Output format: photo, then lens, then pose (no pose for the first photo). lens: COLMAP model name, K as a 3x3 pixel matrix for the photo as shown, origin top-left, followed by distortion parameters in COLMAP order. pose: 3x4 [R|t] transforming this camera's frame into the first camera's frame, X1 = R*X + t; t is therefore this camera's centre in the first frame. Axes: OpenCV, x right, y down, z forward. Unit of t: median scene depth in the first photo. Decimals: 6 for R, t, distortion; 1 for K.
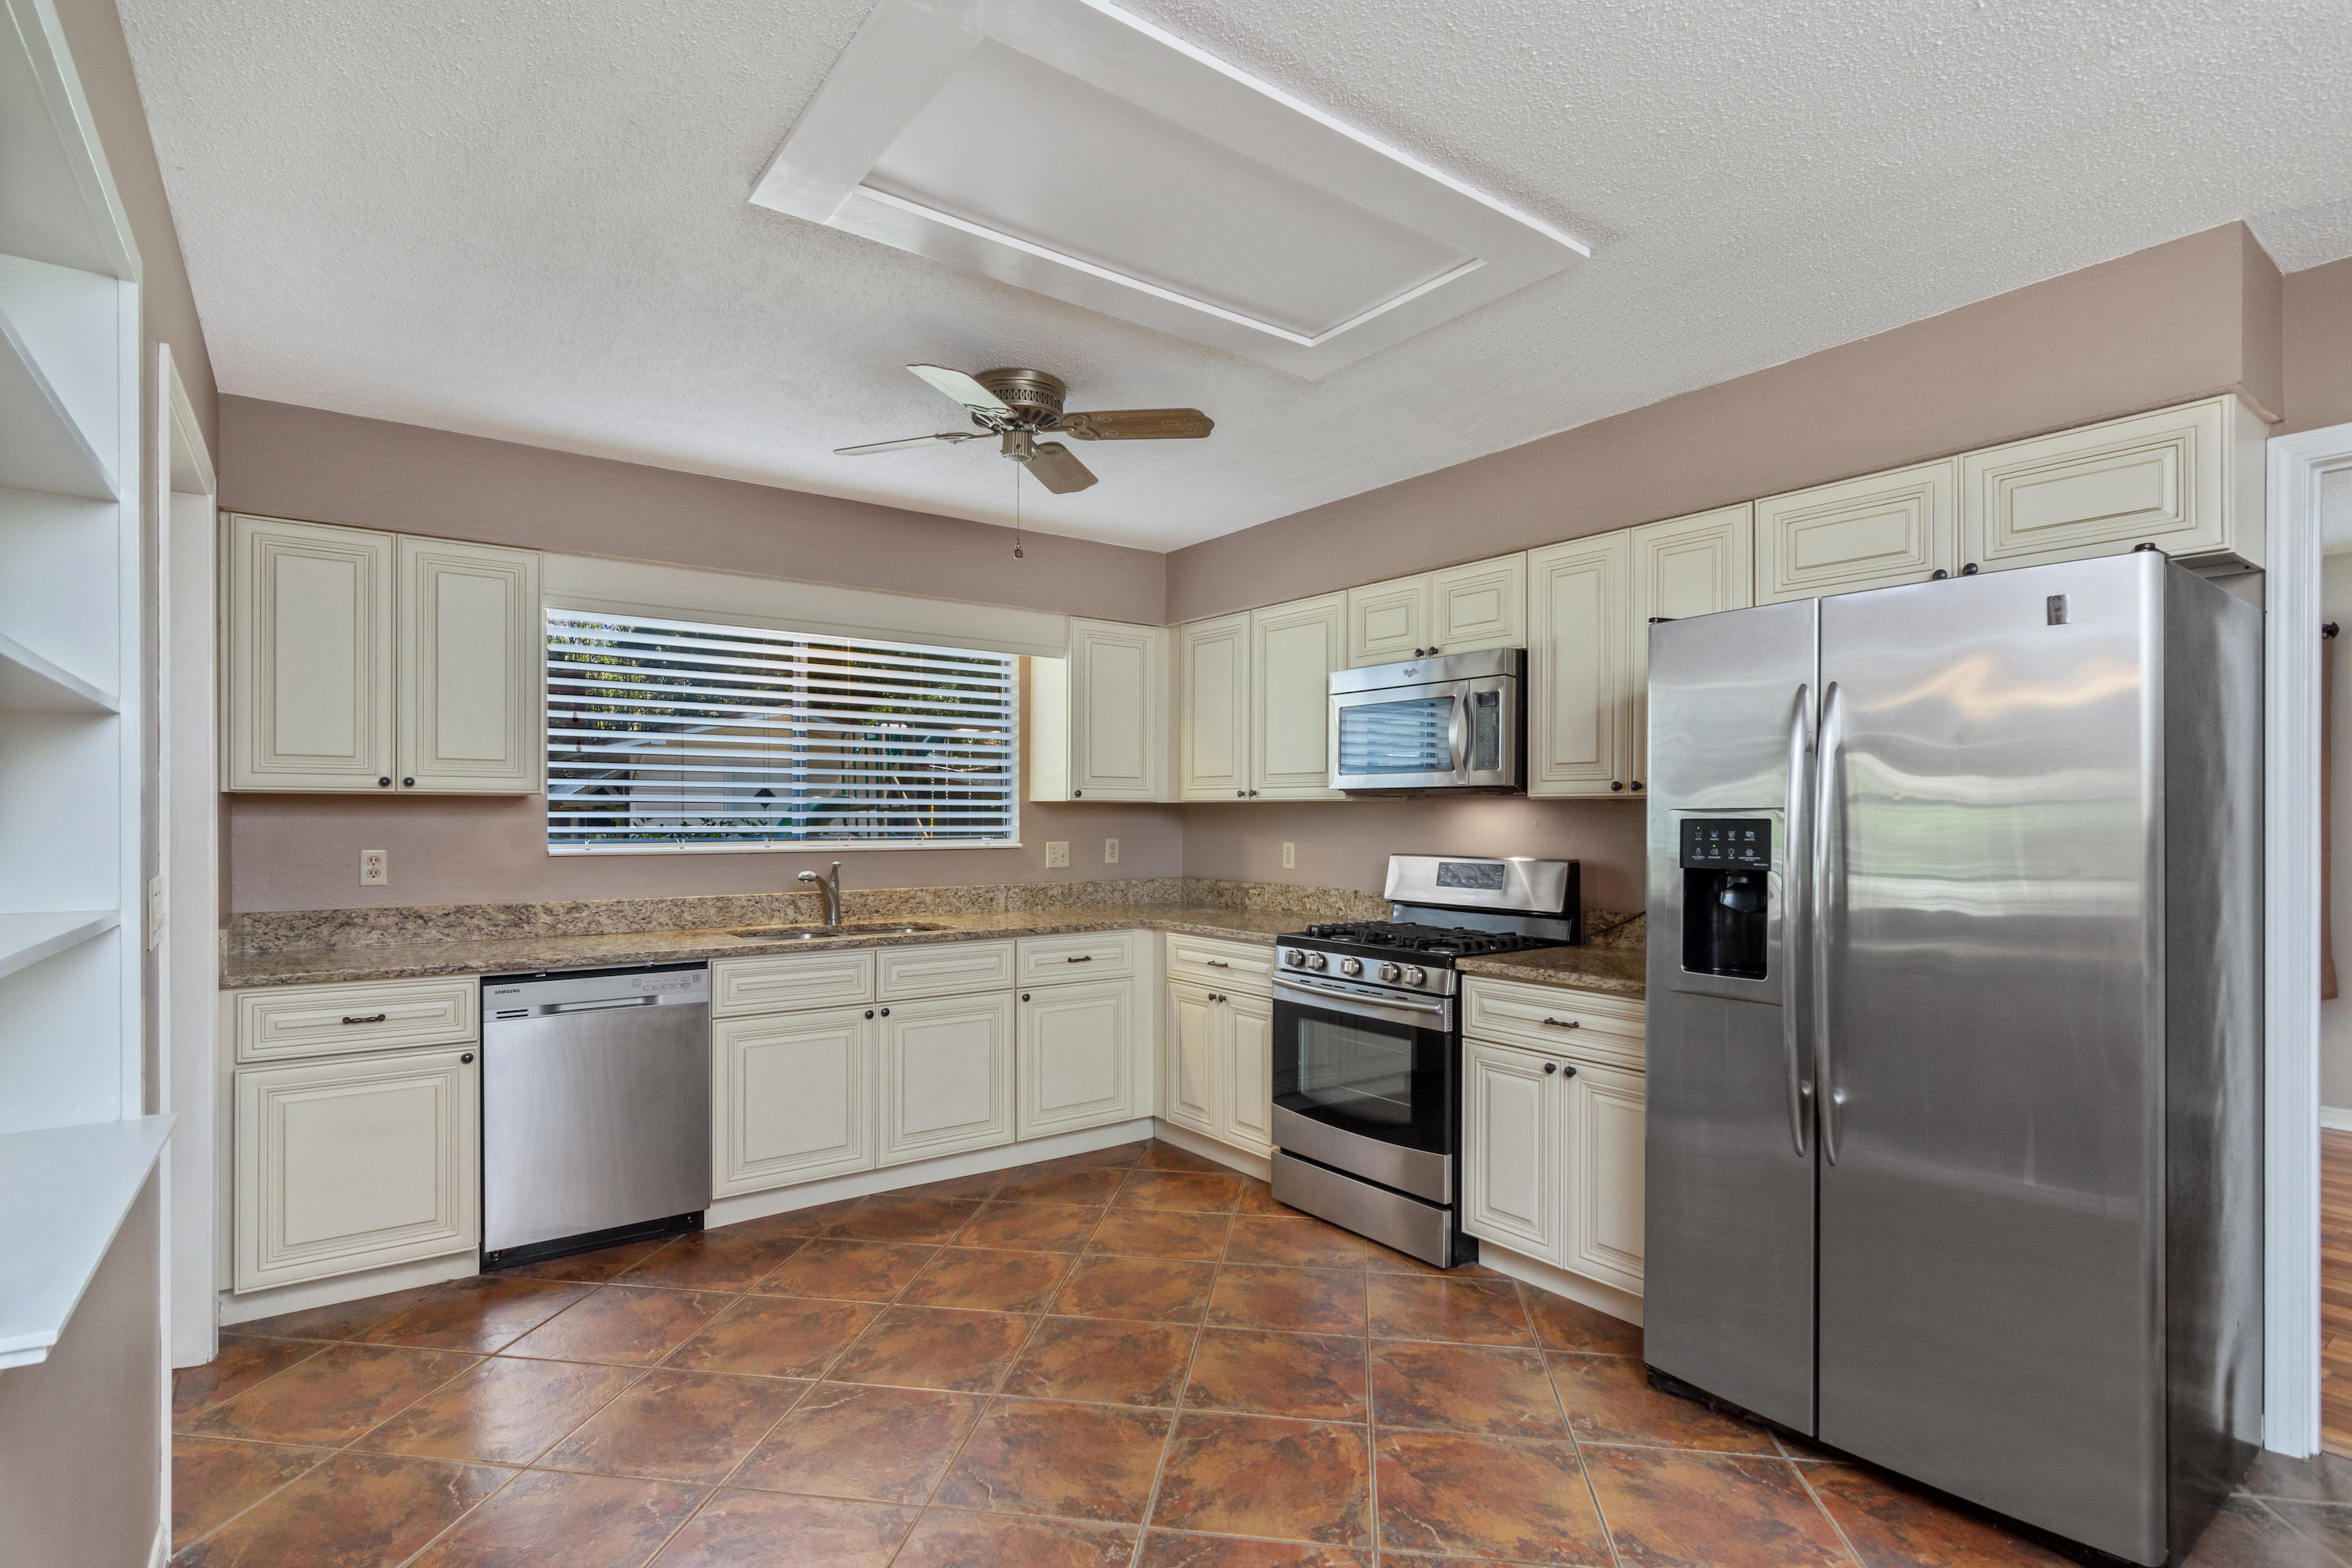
lens RADIAL K [[1140.7, 0, 1182.4], [0, 1140.7, 809.2], [0, 0, 1]] dist [0.000256, 0.000131]
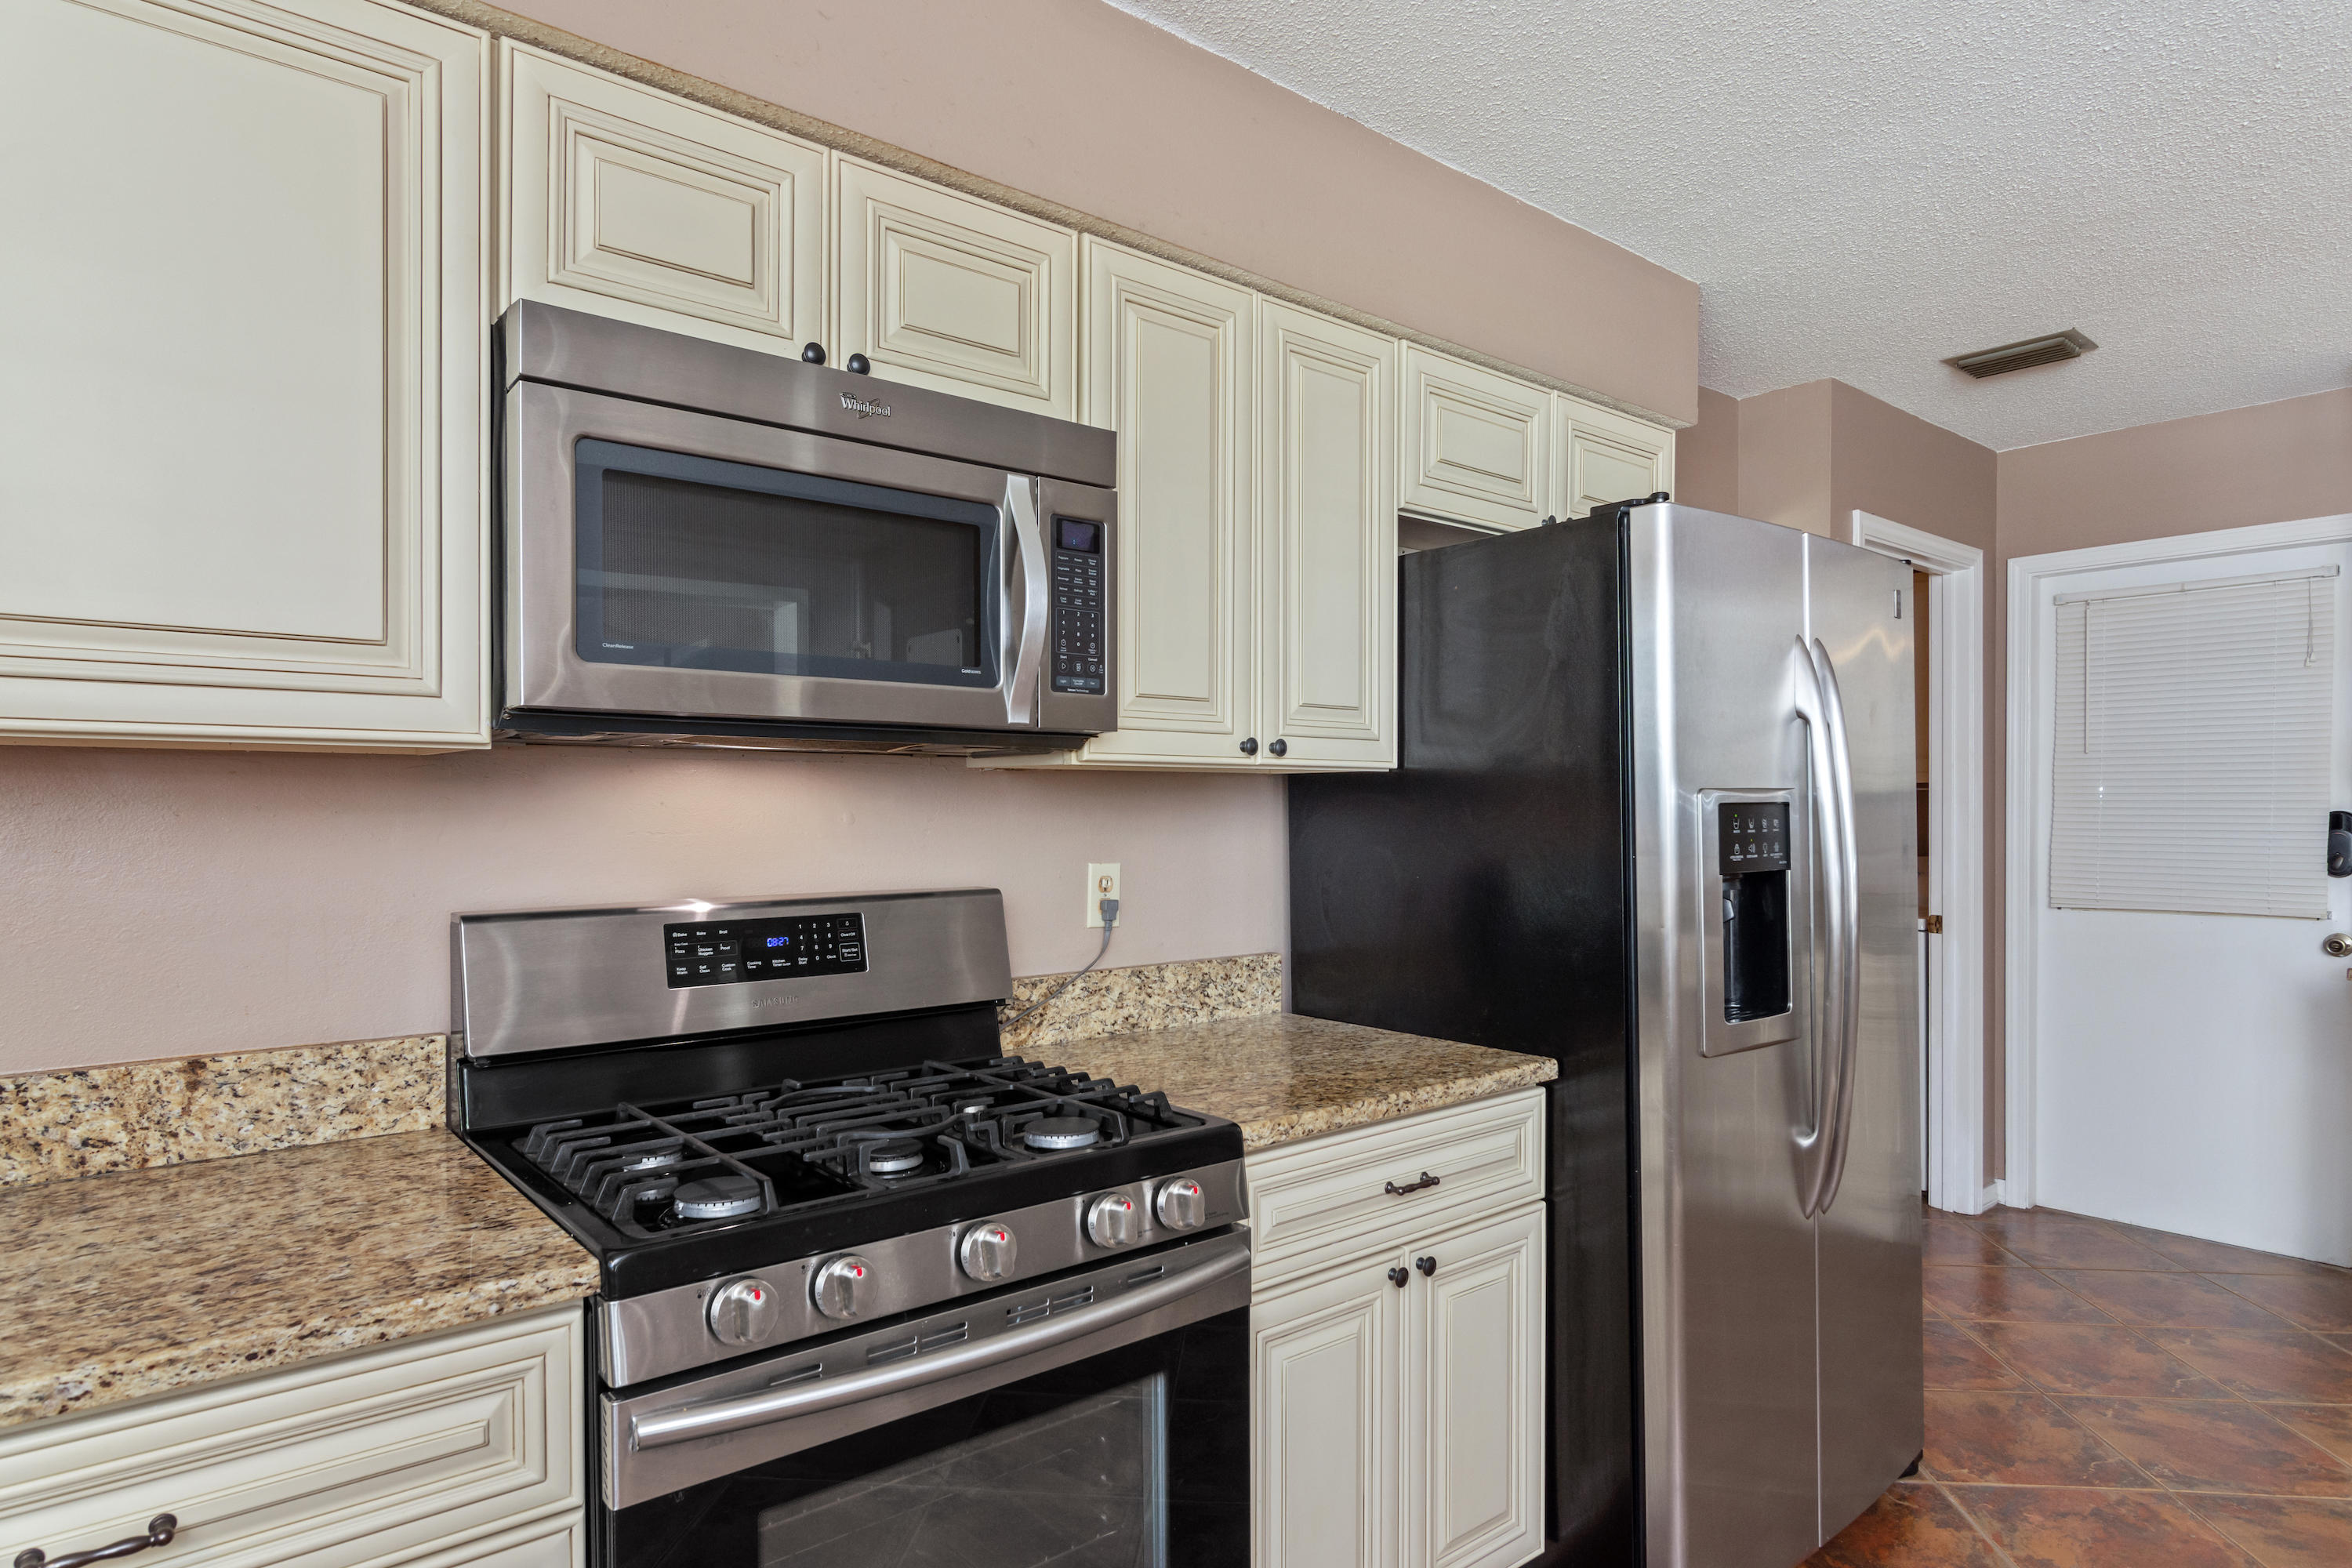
lens RADIAL K [[1335.0, 0, 1175.7], [0, 1335.0, 820.5], [0, 0, 1]] dist [0.001138, 0.000165]
pose [[-0.052905, -0.012260, 0.998524, -0.235082], [-0.003600, 0.999920, 0.012087, 0.007402], [-0.998593, -0.002955, -0.052945, 0.931018]]
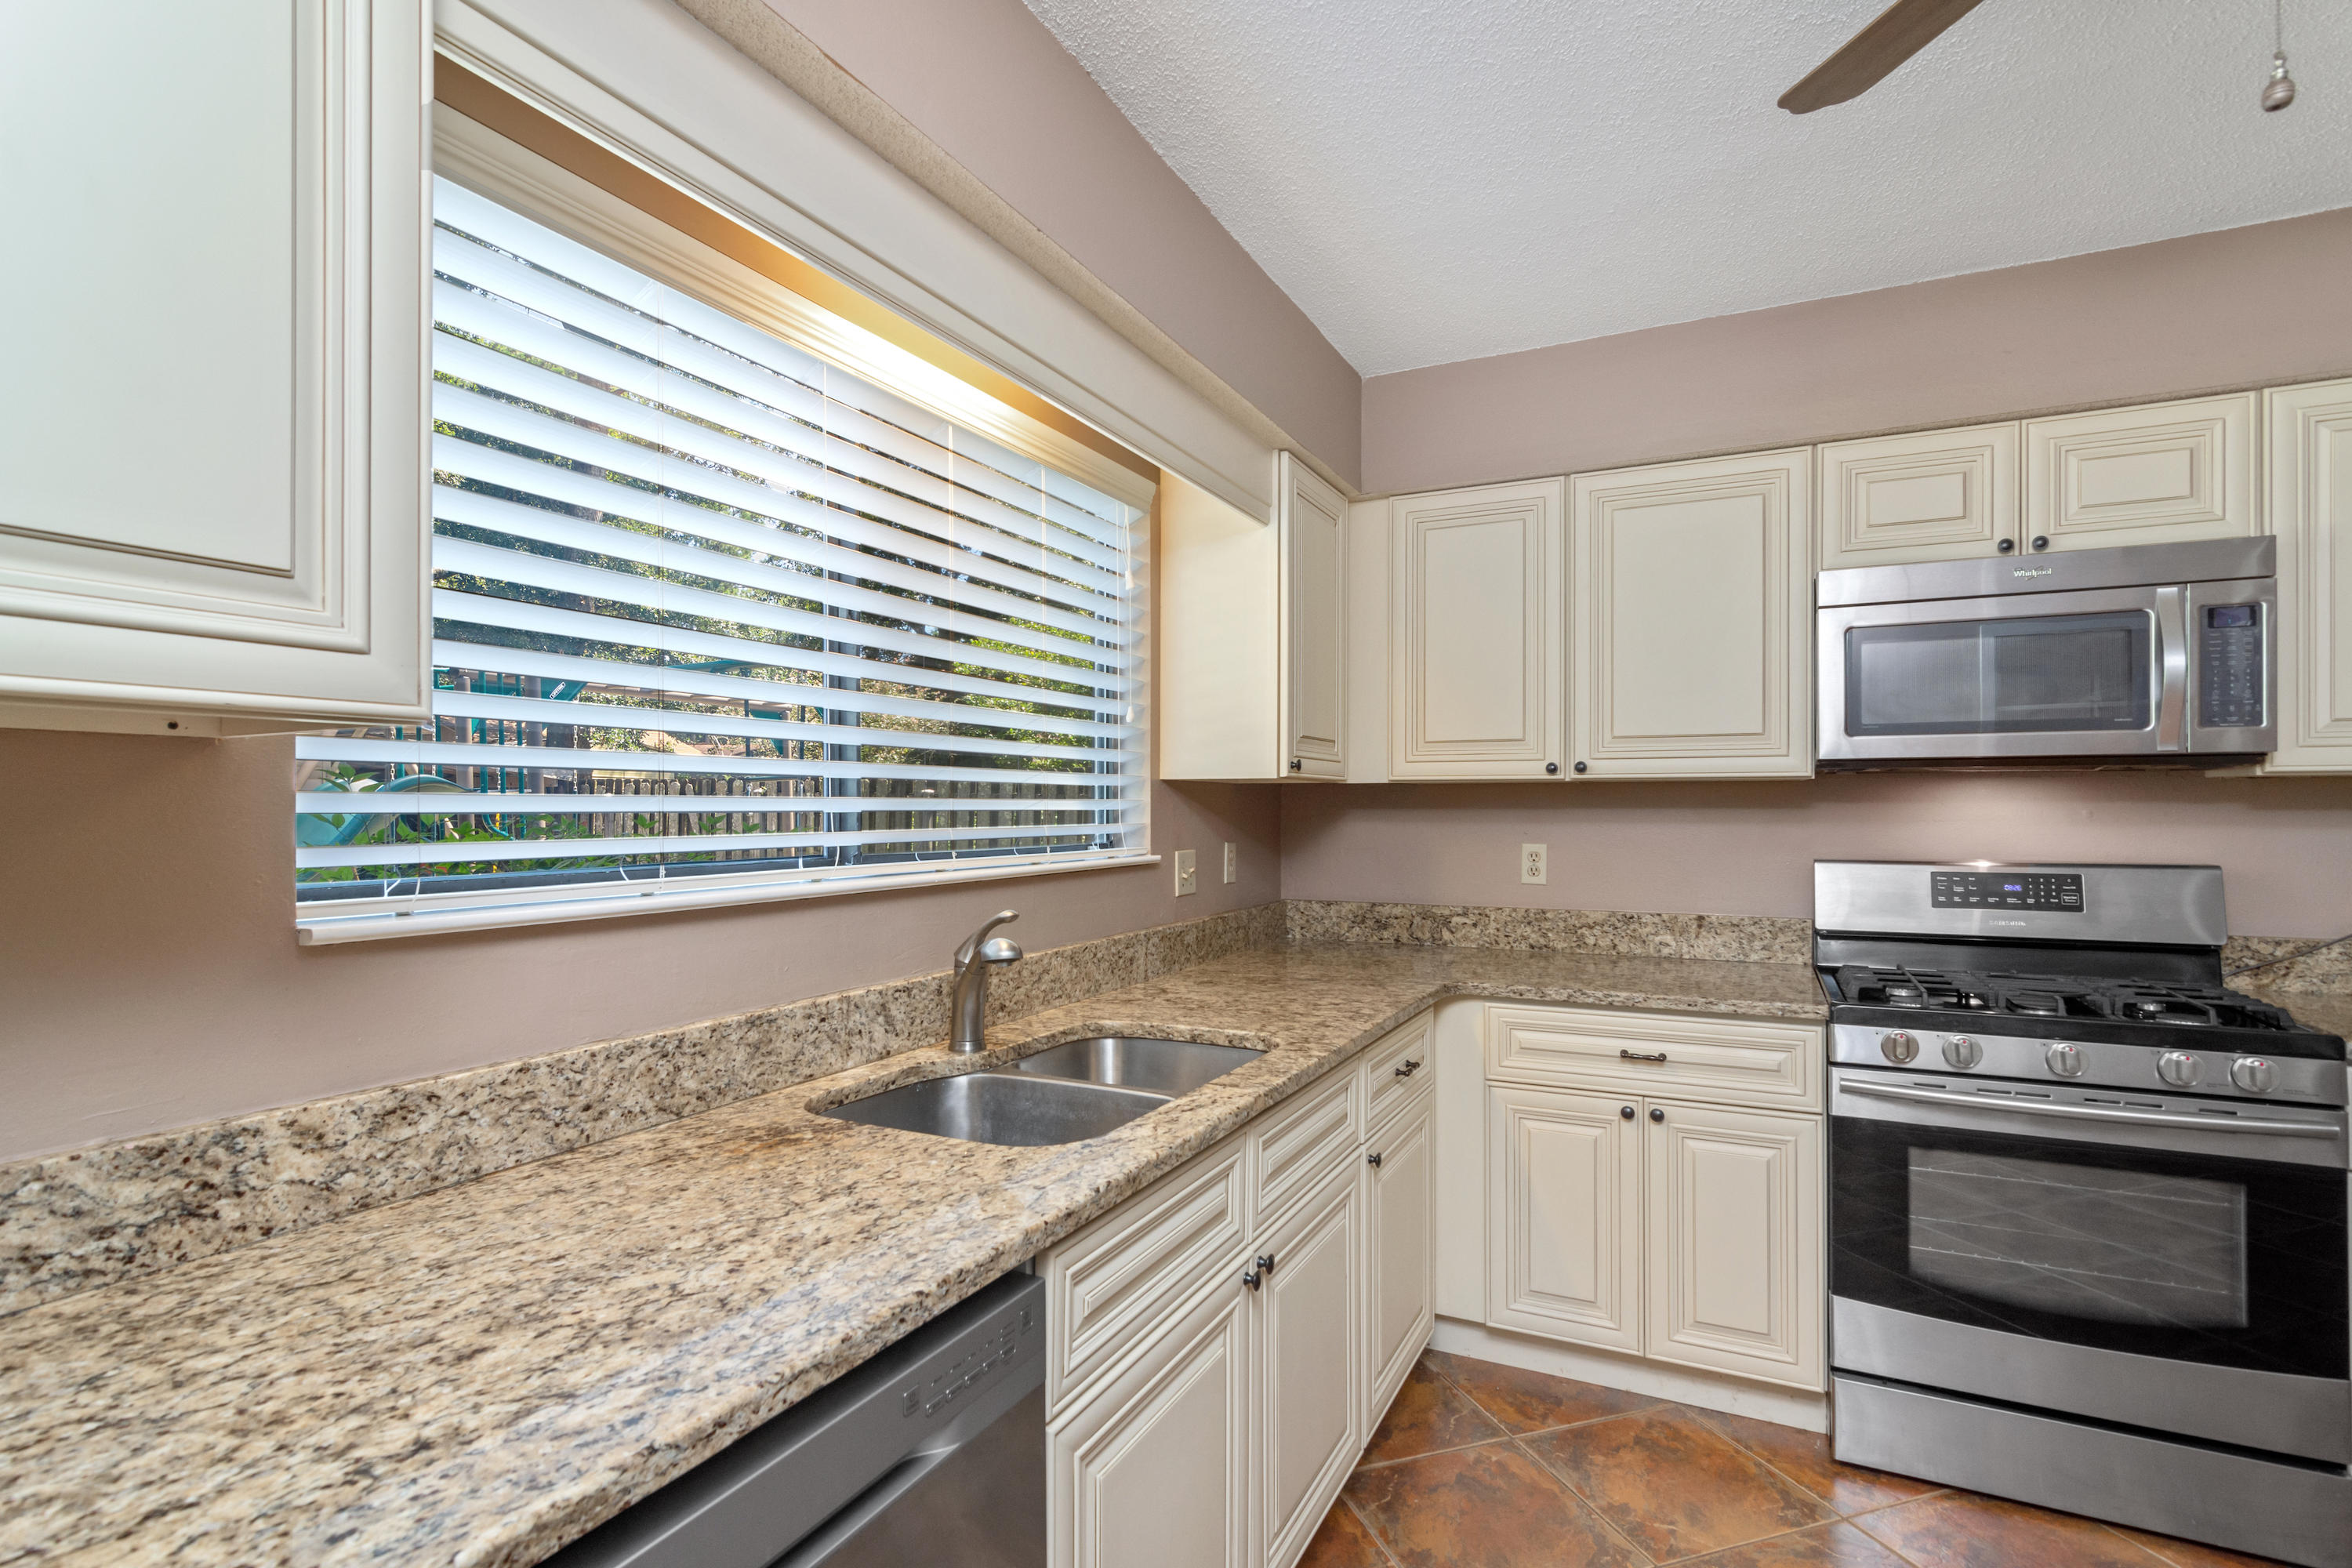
lens RADIAL K [[1133.5, 0, 1173.8], [0, 1133.5, 796.7], [0, 0, 1]] dist [-0.001147, 0.001064]
pose [[0.892056, 0.000026, 0.451924, -0.504153], [0.001271, 0.999996, -0.002567, 0.004439], [-0.451922, 0.002864, 0.892053, 0.664114]]
